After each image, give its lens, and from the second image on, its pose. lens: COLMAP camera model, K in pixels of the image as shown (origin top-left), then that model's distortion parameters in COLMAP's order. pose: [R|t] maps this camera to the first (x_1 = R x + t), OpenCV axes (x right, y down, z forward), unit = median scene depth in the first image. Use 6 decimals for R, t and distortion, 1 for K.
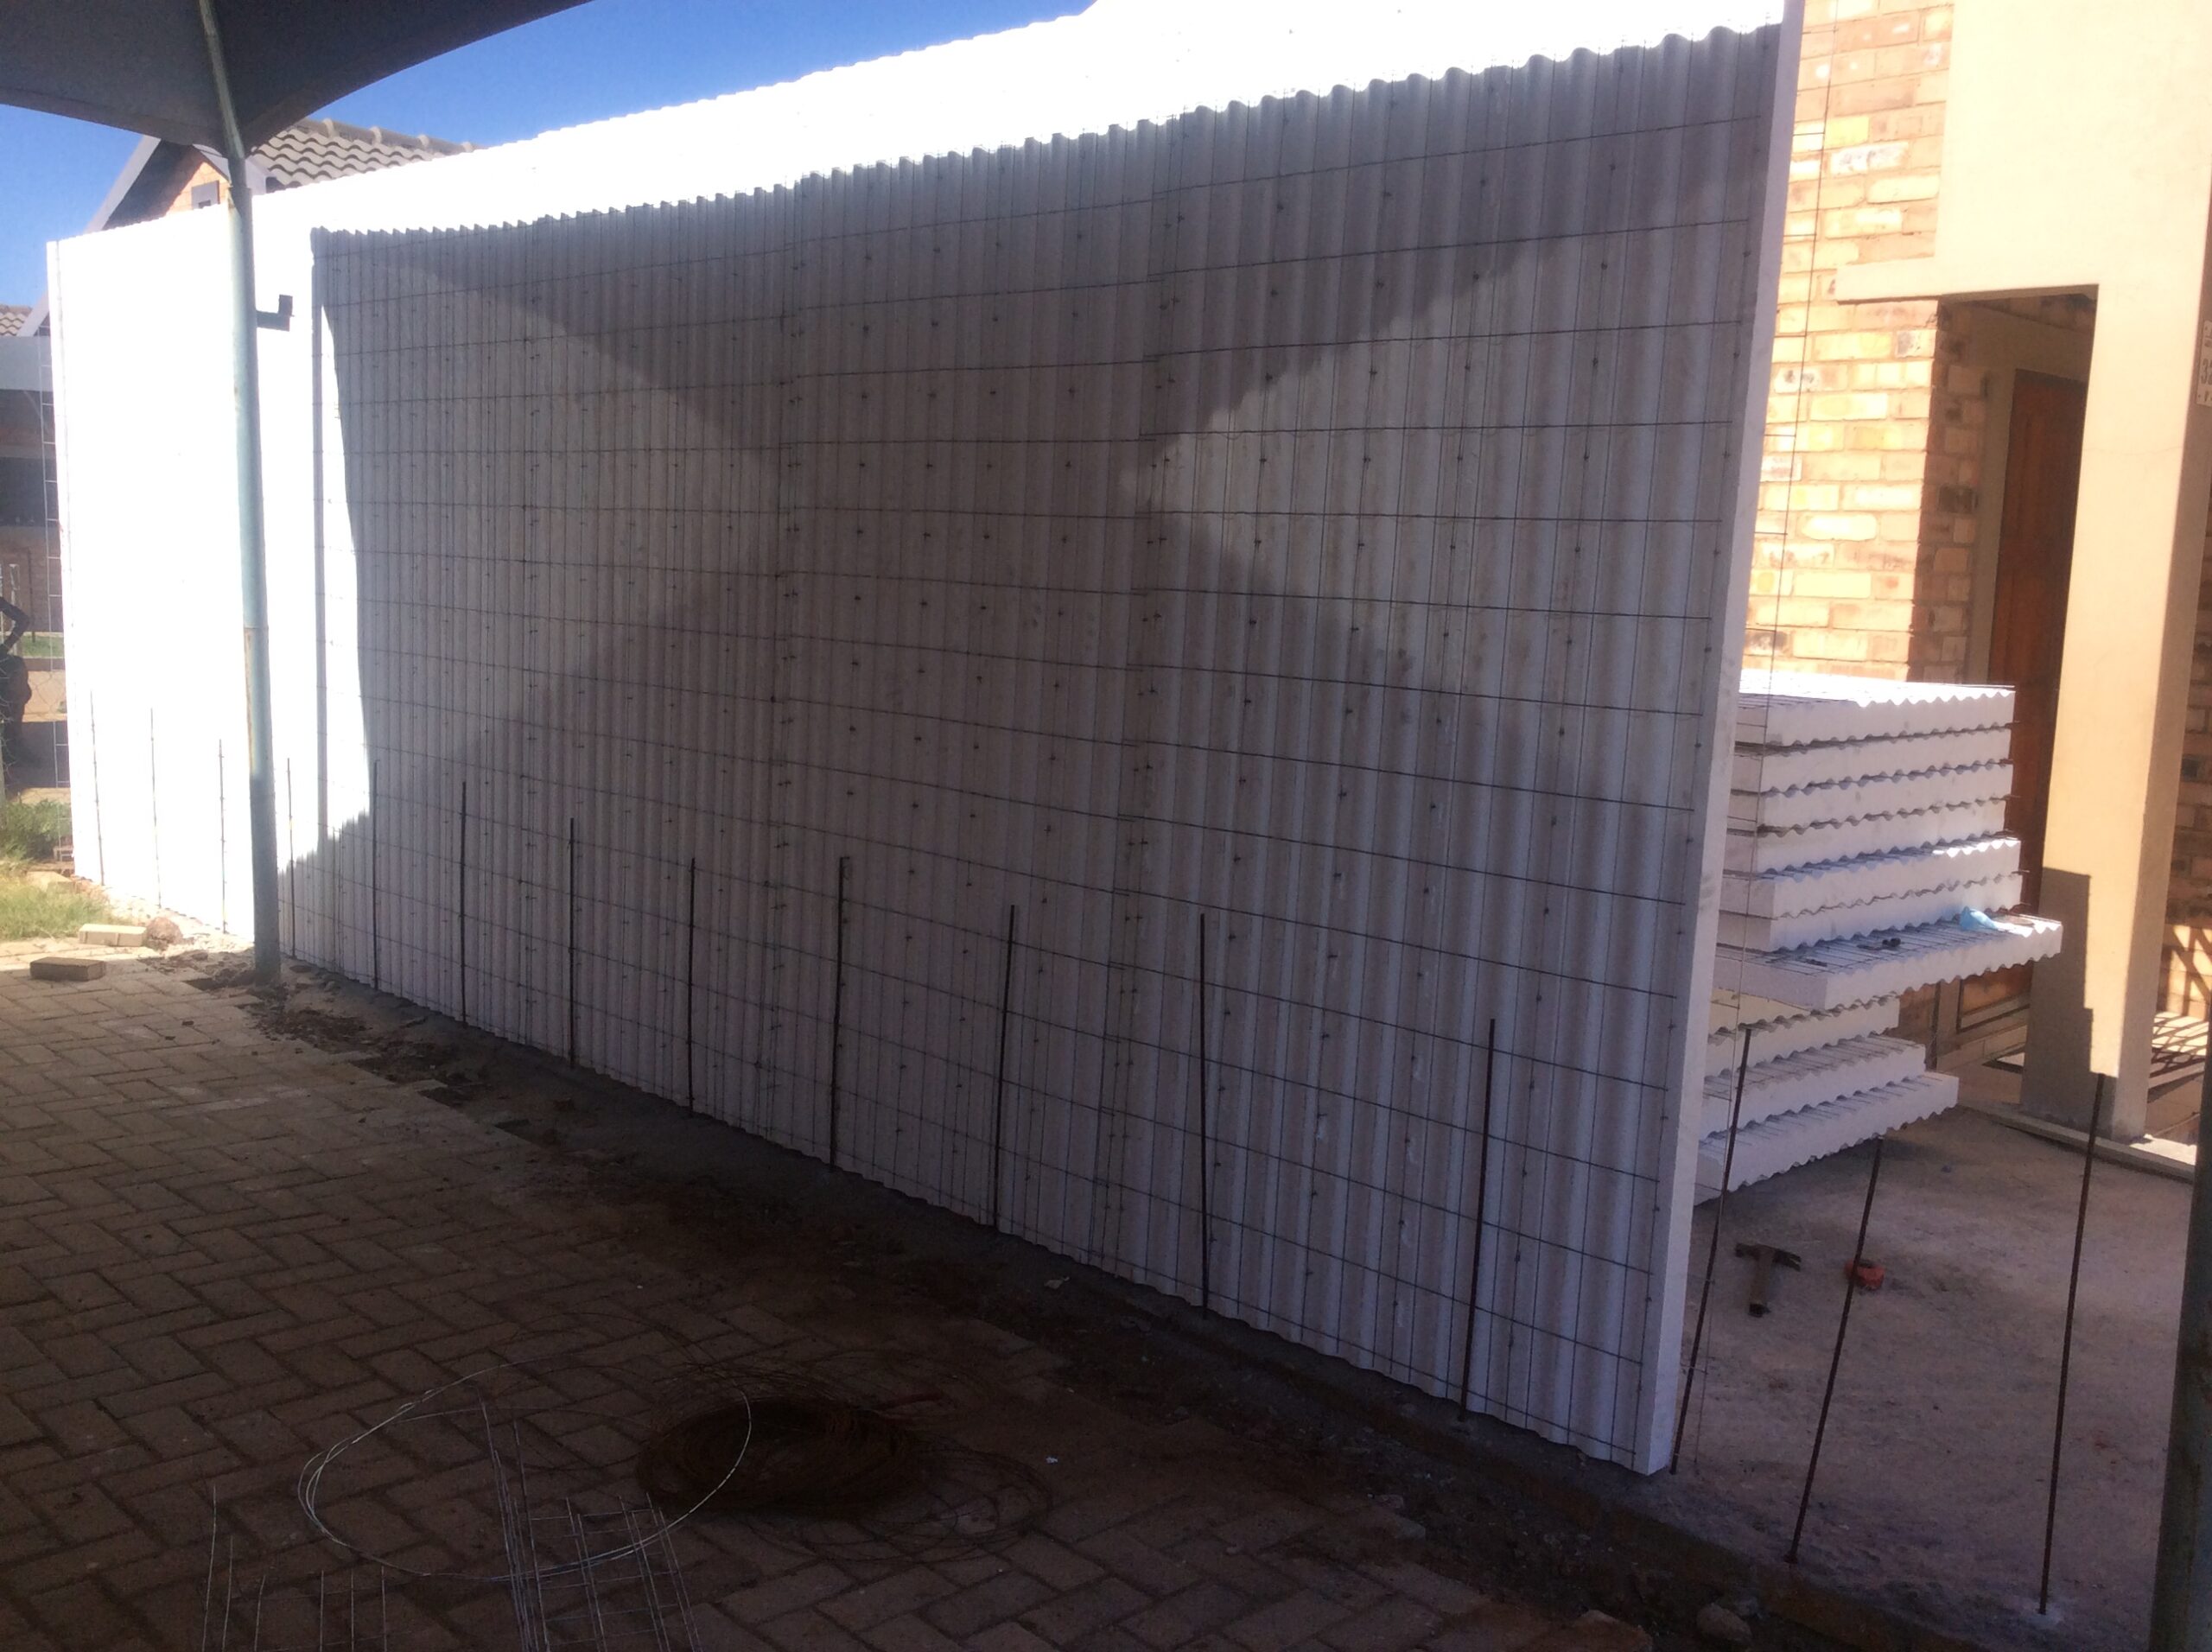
lens RADIAL K [[2003.9, 0, 1106.2], [0, 2003.9, 836.8], [0, 0, 1]] dist [0.044811, -0.073505]
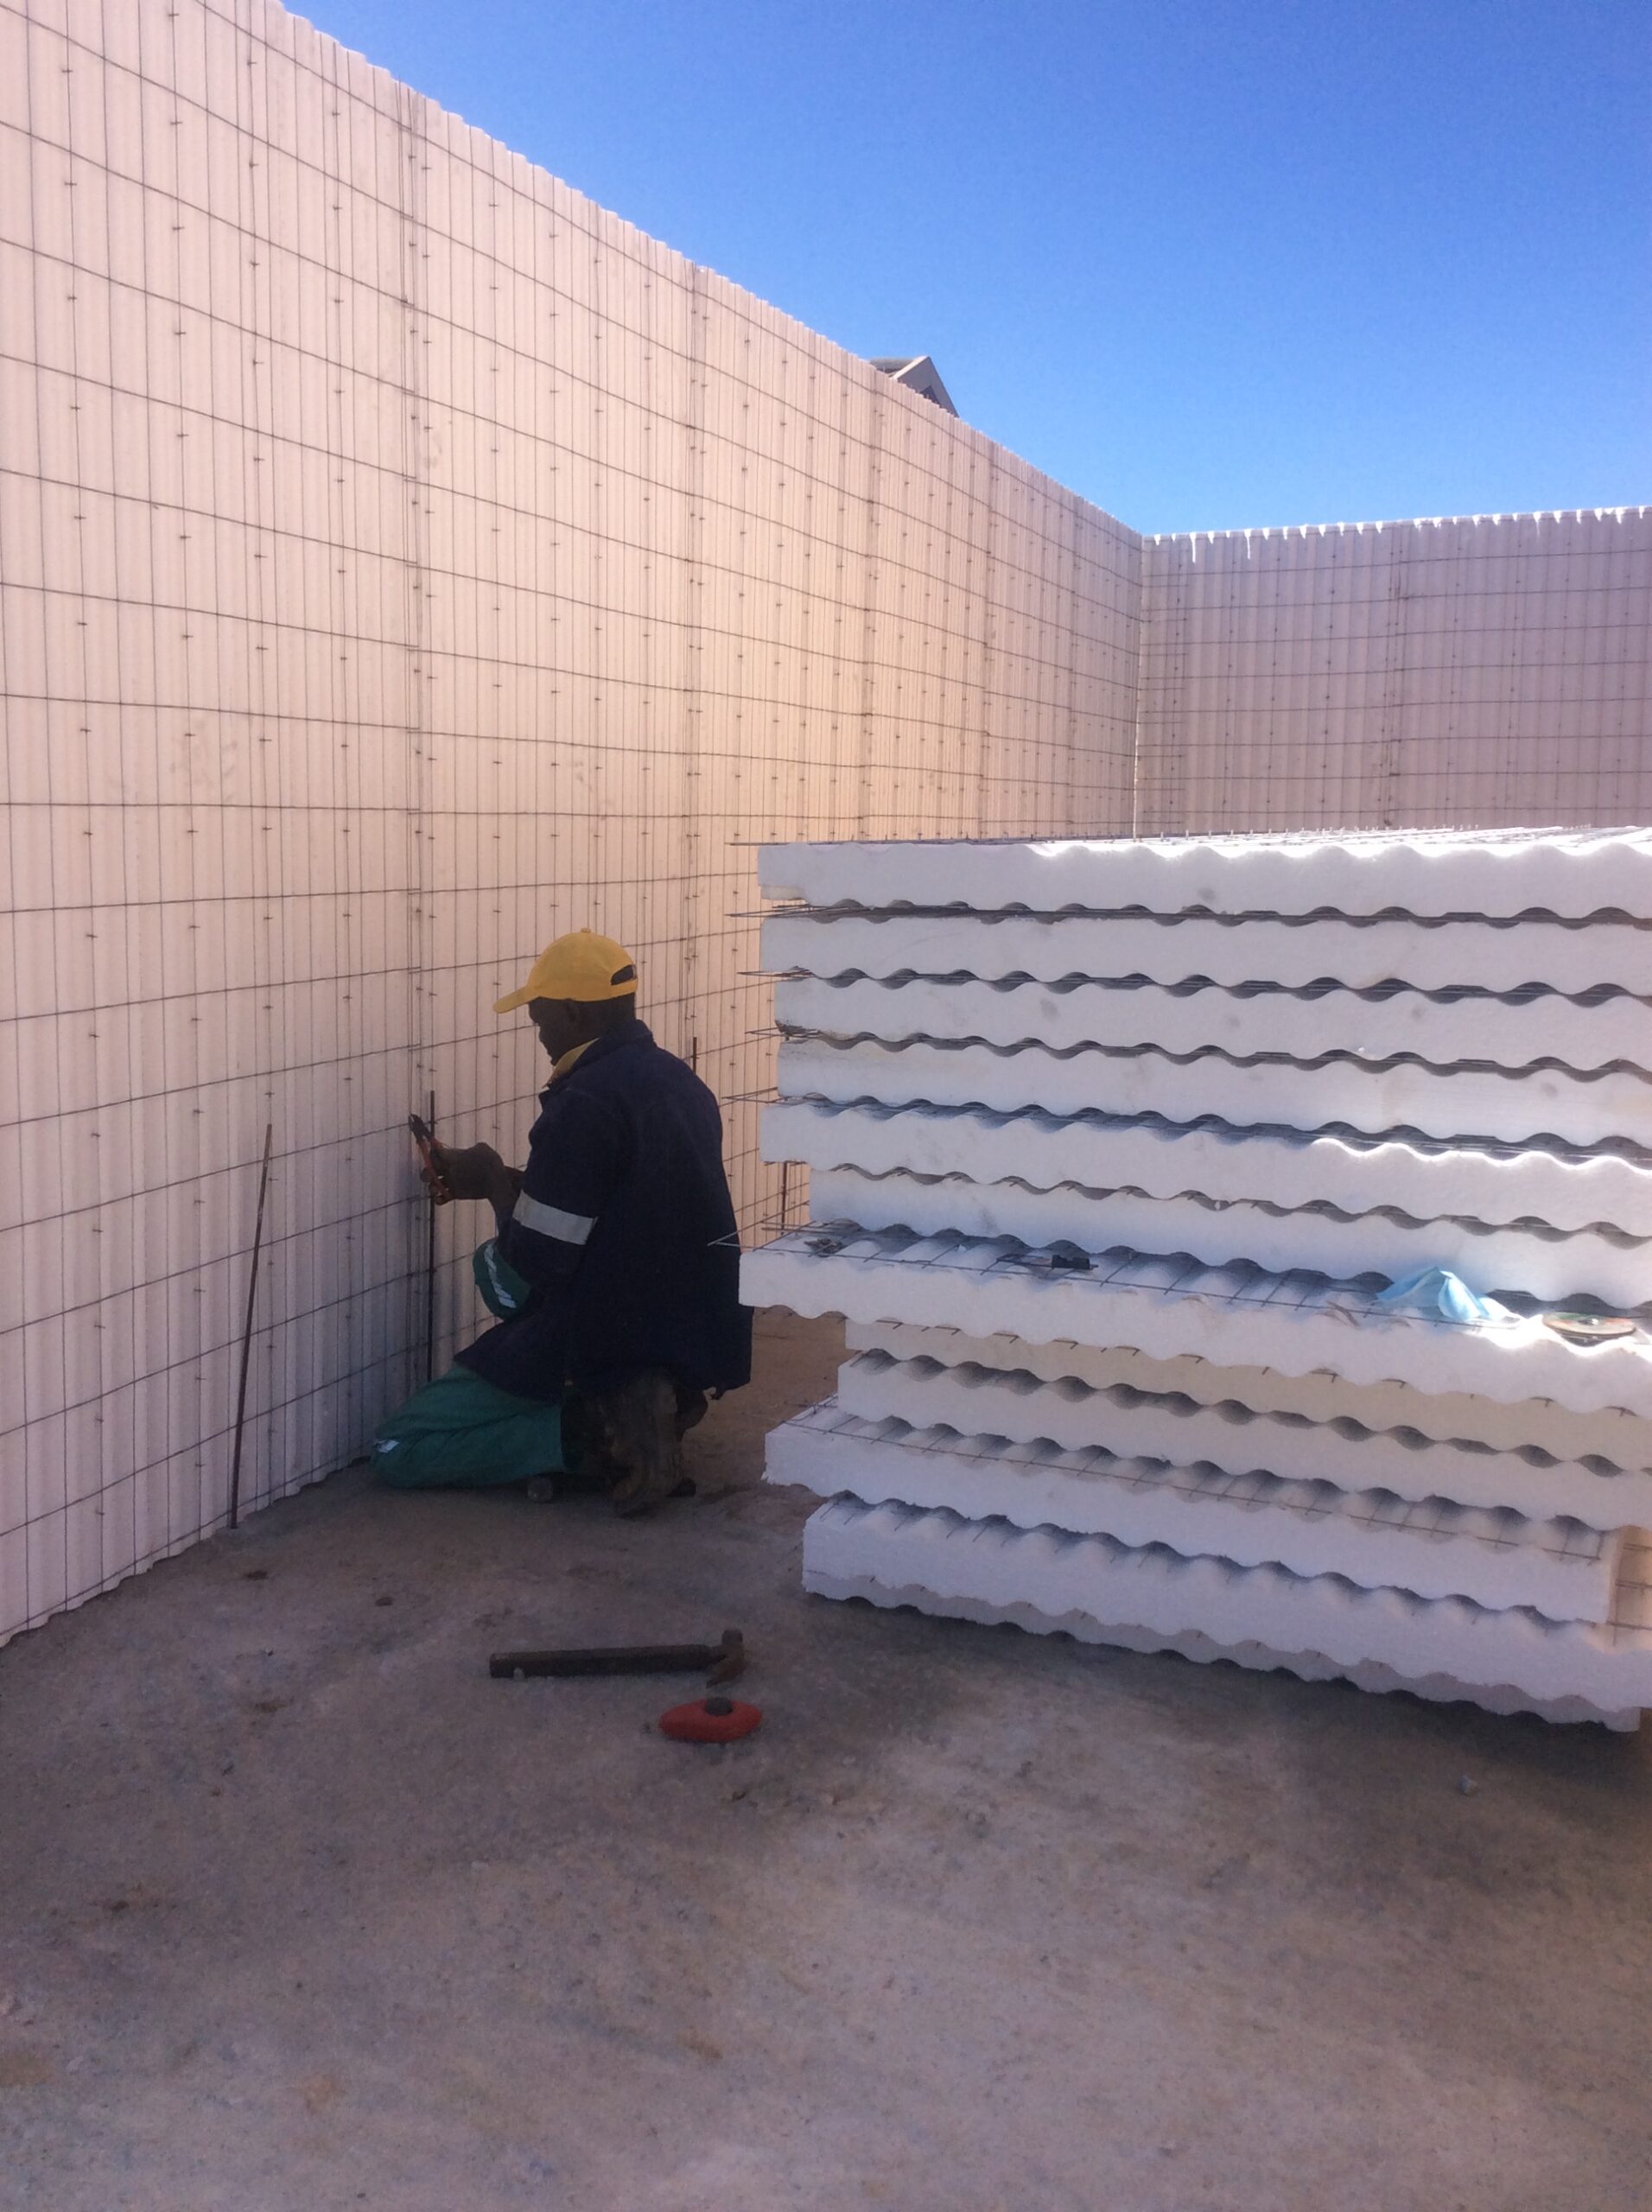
lens RADIAL K [[2003.9, 0, 825.5], [0, 2003.9, 1096.5], [0, 0, 1]] dist [0.044811, -0.073505]
pose [[0.382751, 0.095610, -0.918891, 0.880925], [-0.114564, 0.991865, 0.055483, -0.018964], [0.916721, 0.084036, 0.390591, 0.700675]]
